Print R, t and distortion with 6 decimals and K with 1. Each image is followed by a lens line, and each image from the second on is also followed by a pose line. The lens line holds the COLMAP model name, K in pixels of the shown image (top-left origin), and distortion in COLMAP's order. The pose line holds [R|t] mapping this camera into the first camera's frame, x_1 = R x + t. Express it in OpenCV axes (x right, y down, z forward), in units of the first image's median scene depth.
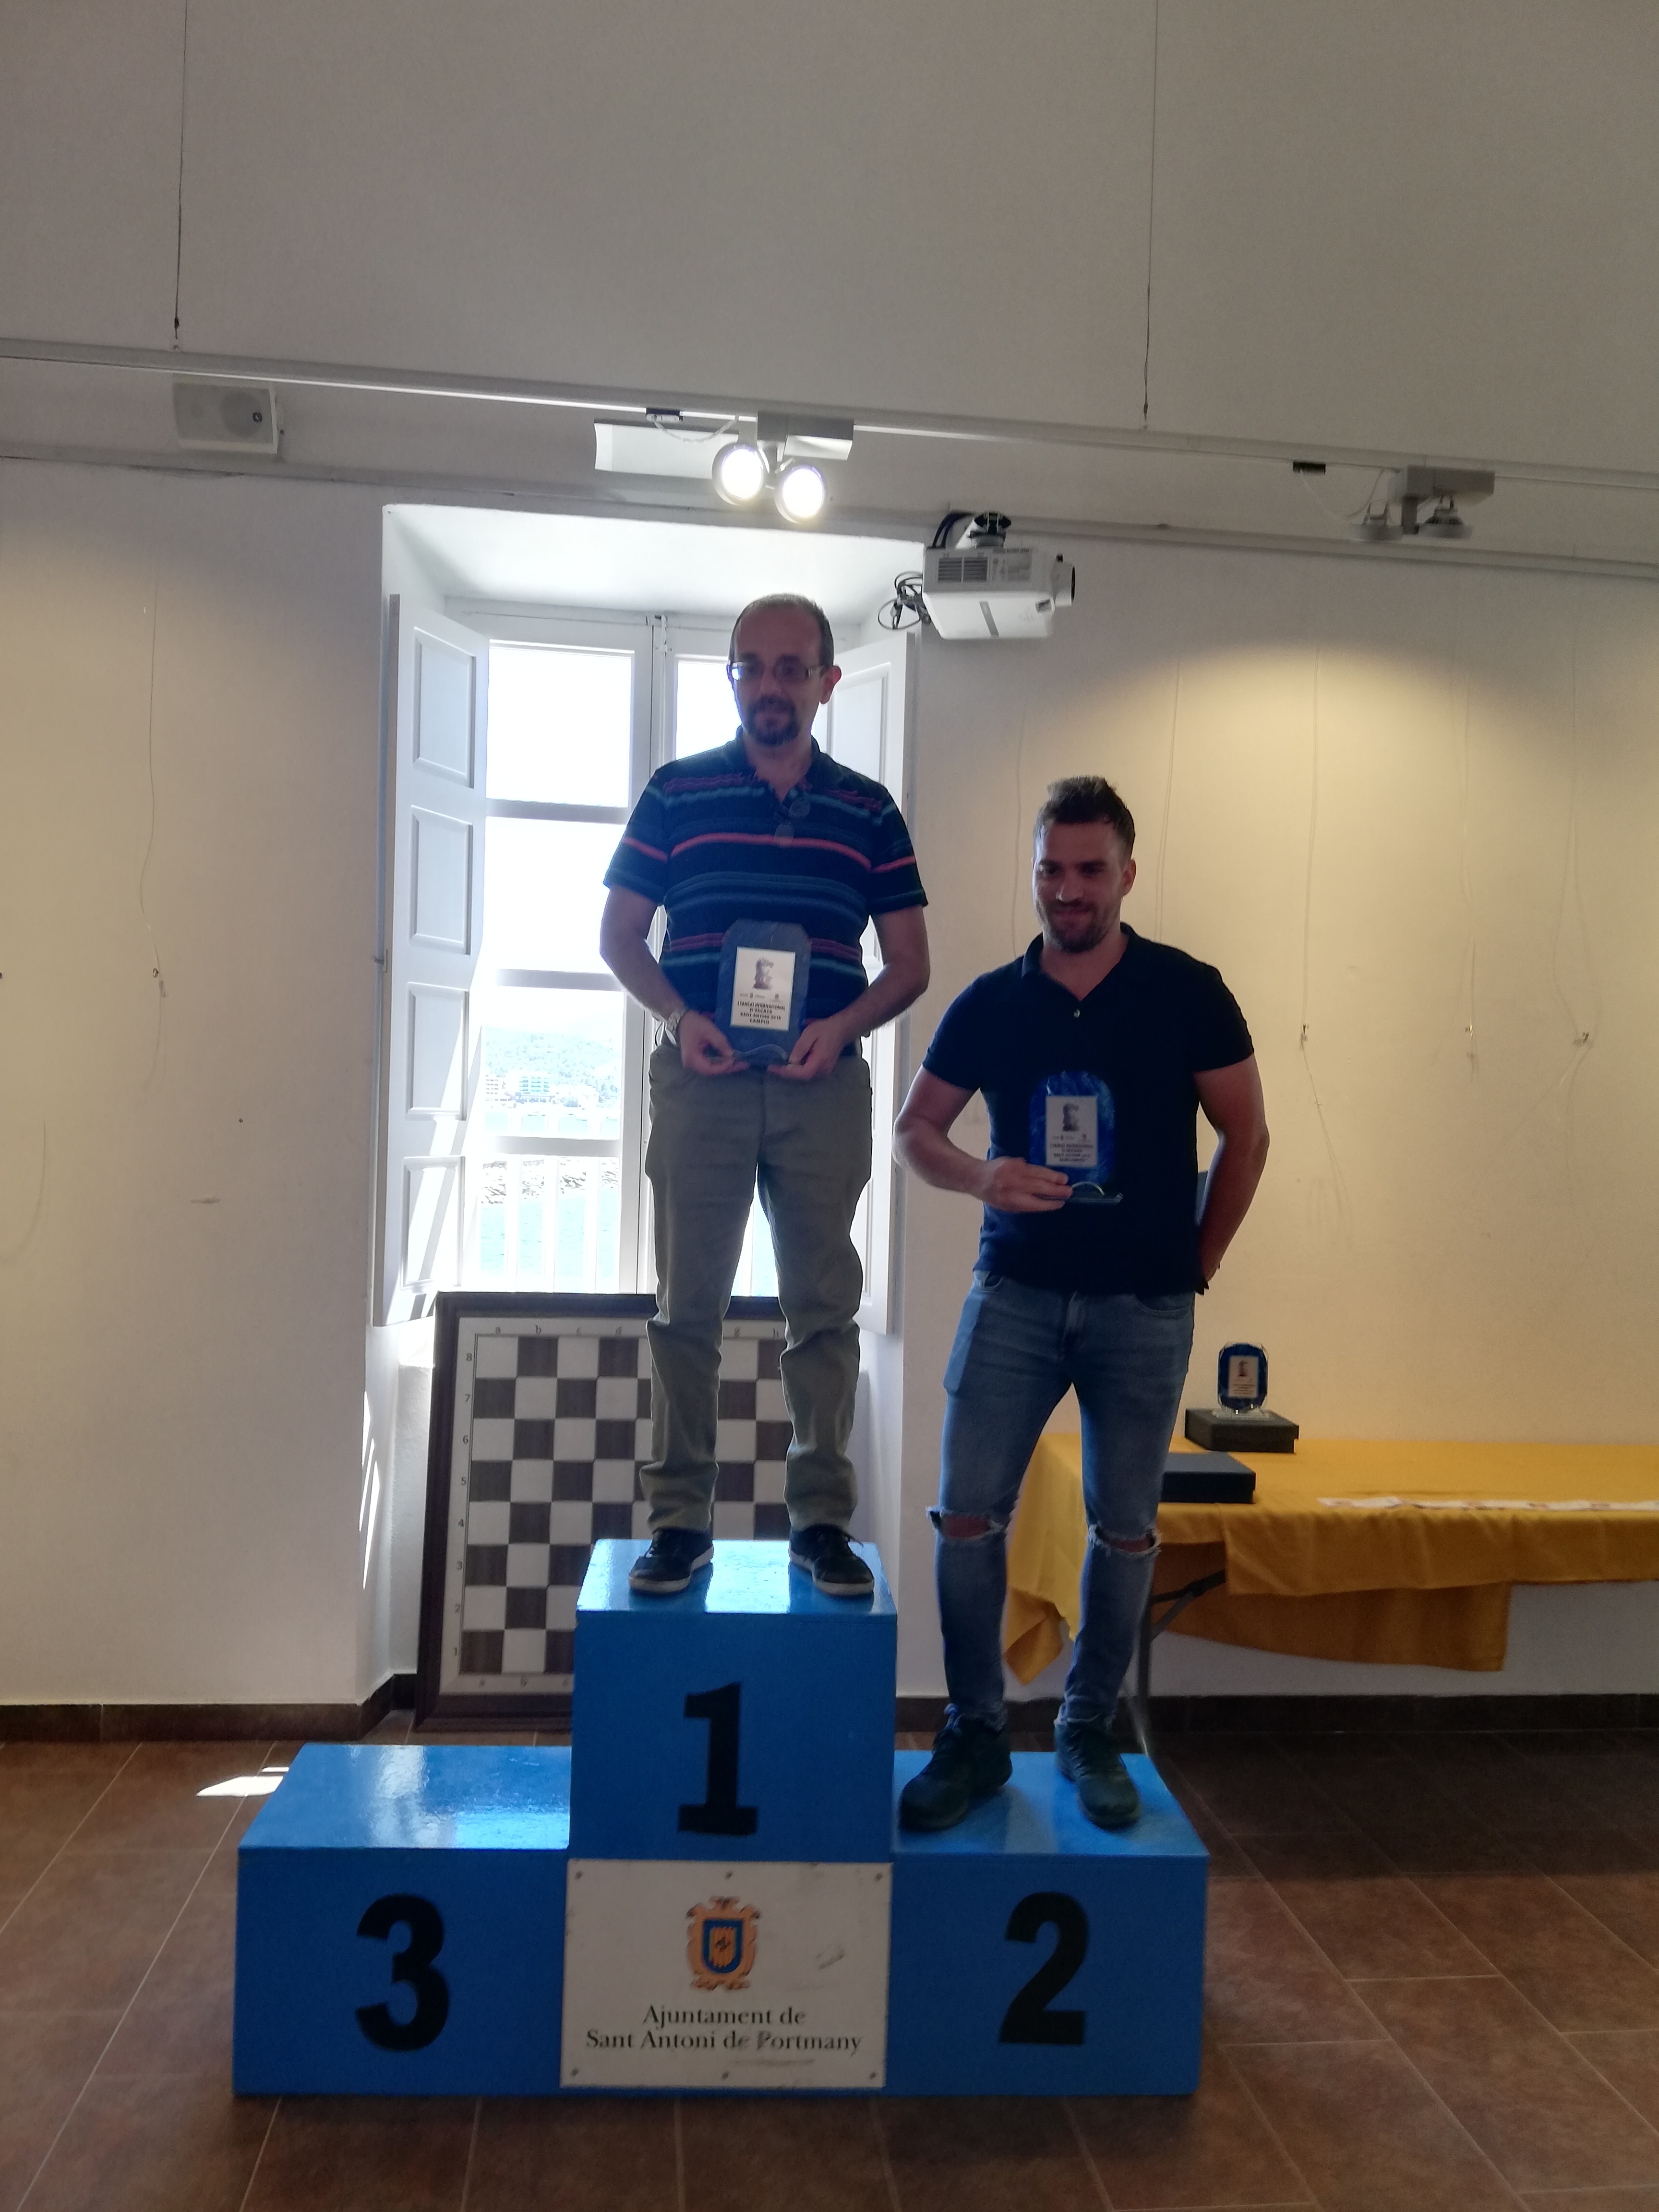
lens RADIAL K [[1783.3, 0, 829.5], [0, 1783.3, 1106.0], [0, 0, 1]] dist [-0.005751, -0.103850]
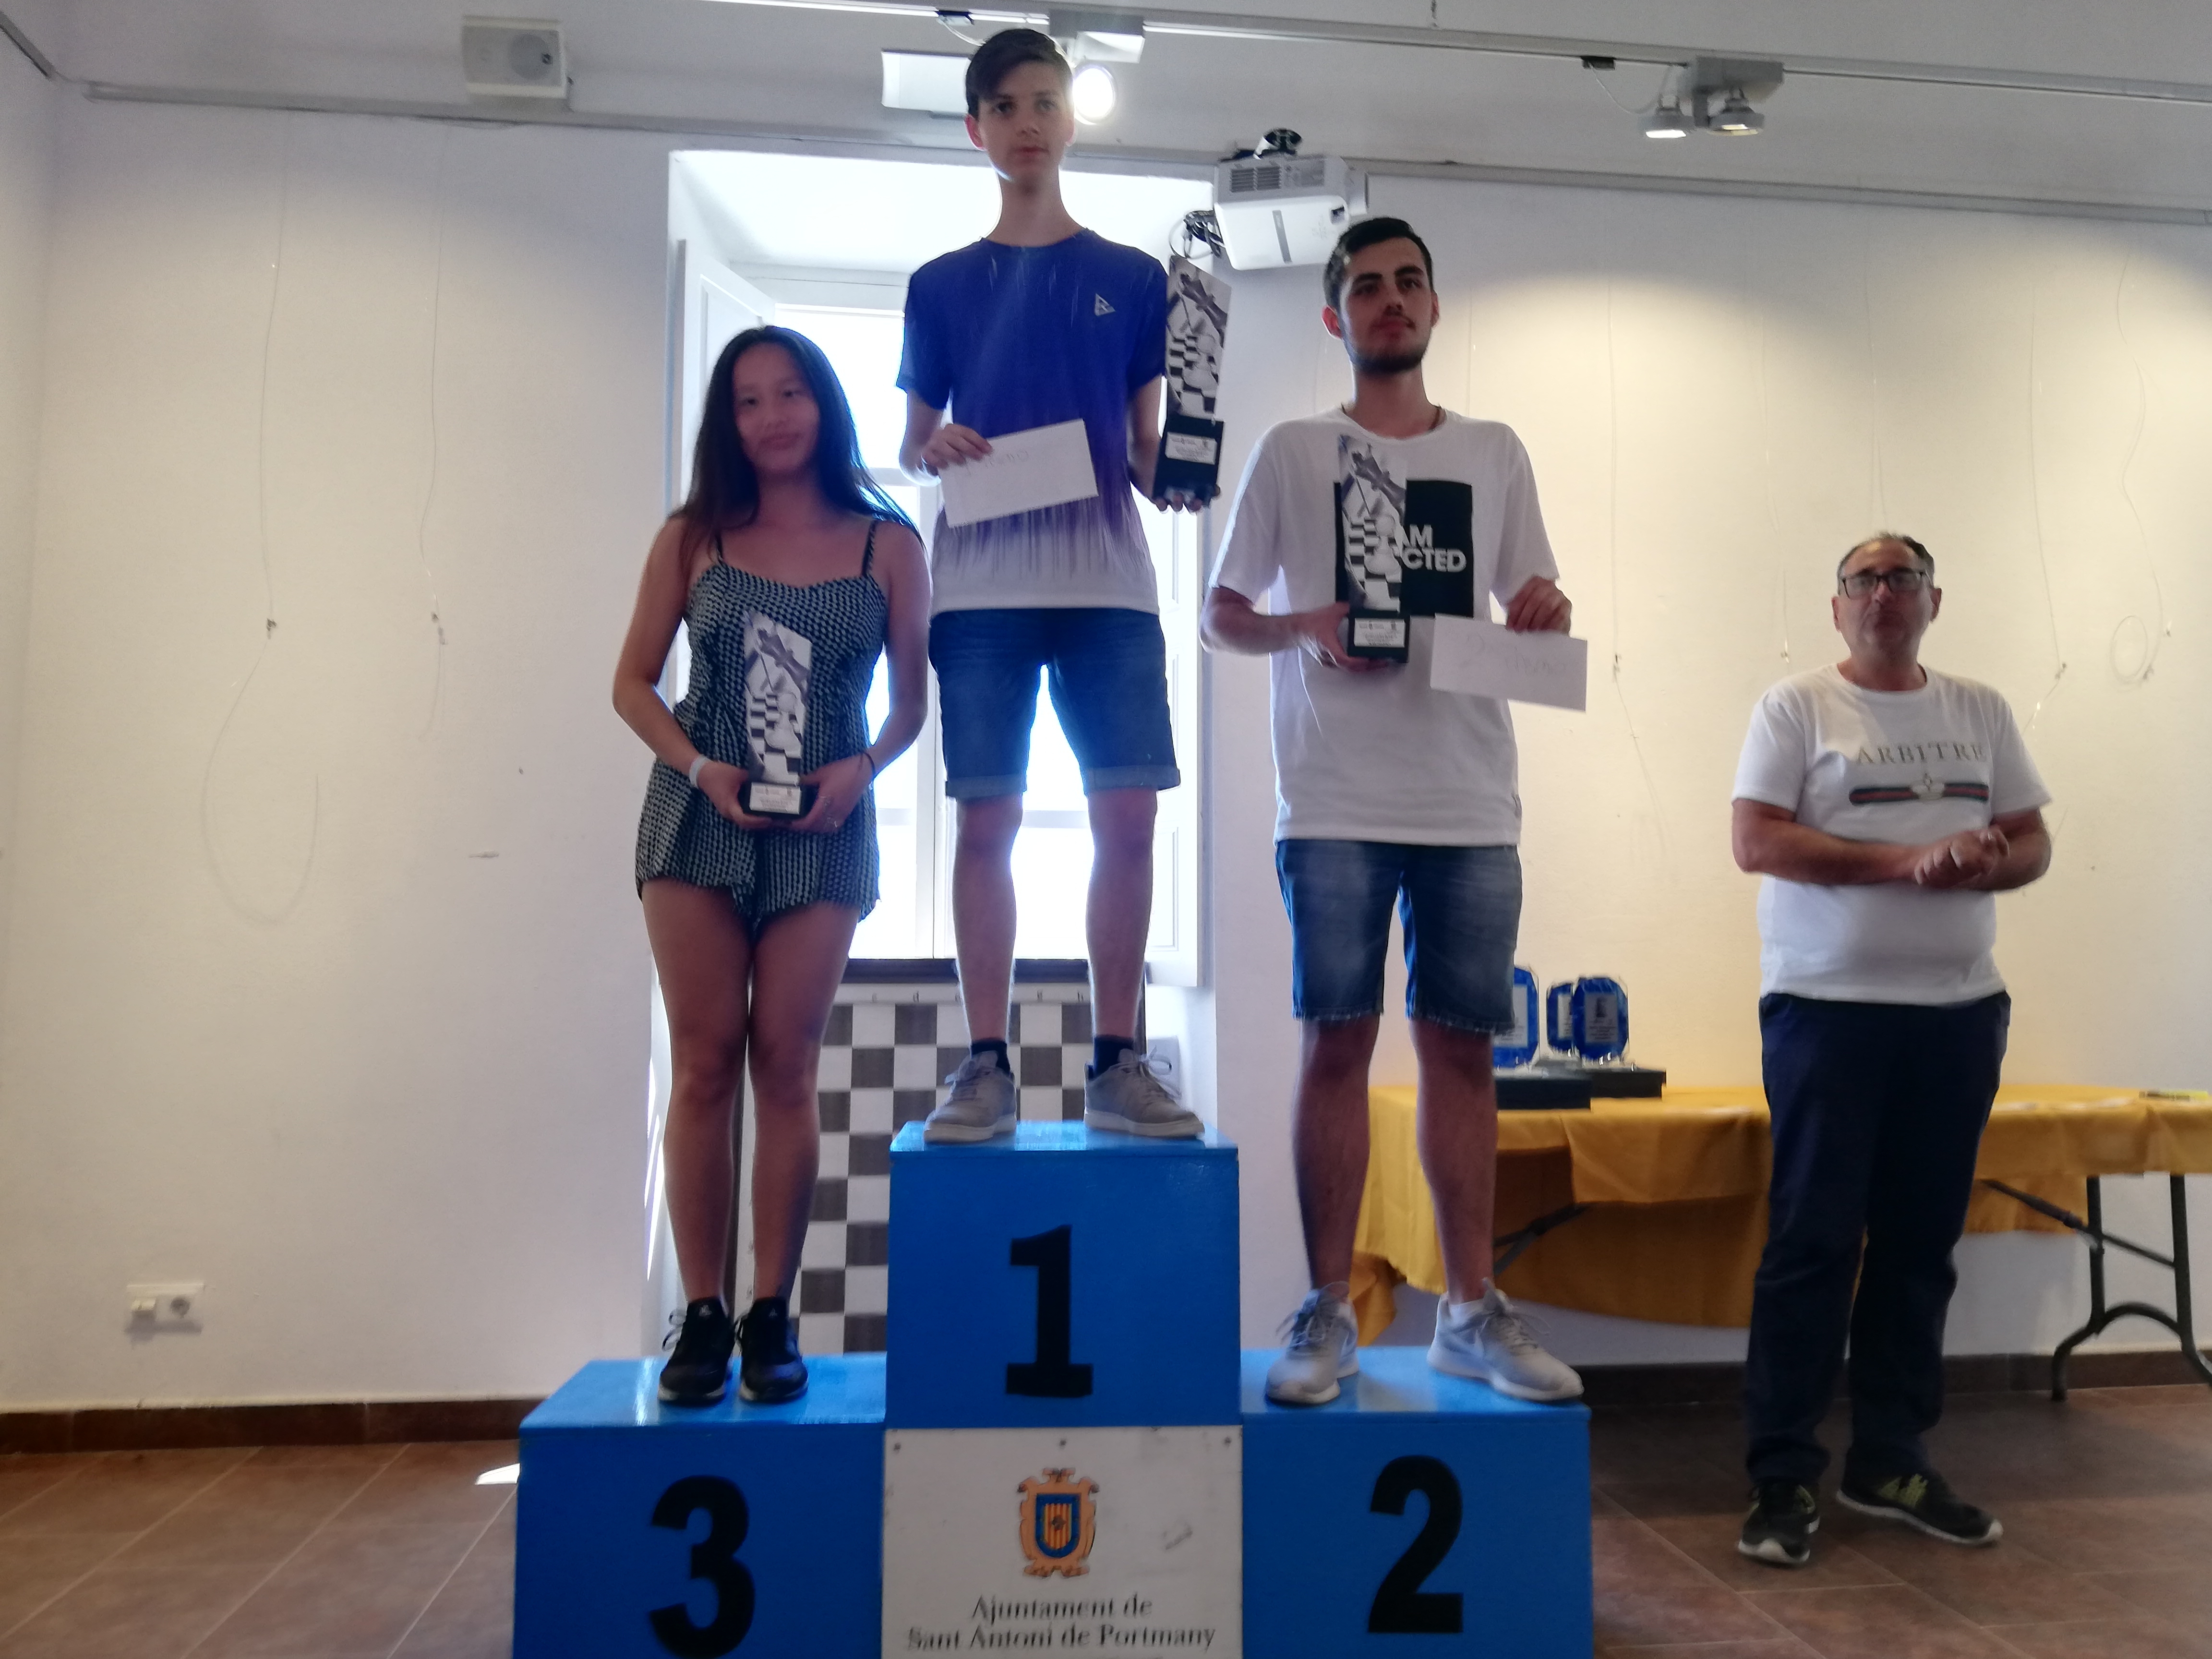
lens RADIAL K [[1783.3, 0, 1106.0], [0, 1783.3, 829.5], [0, 0, 1]] dist [-0.005751, -0.103850]
pose [[0.999677, -0.024297, 0.007496, -0.026151], [0.024914, 0.994900, -0.097740, 0.163356], [-0.005082, 0.097895, 0.995184, 0.050014]]
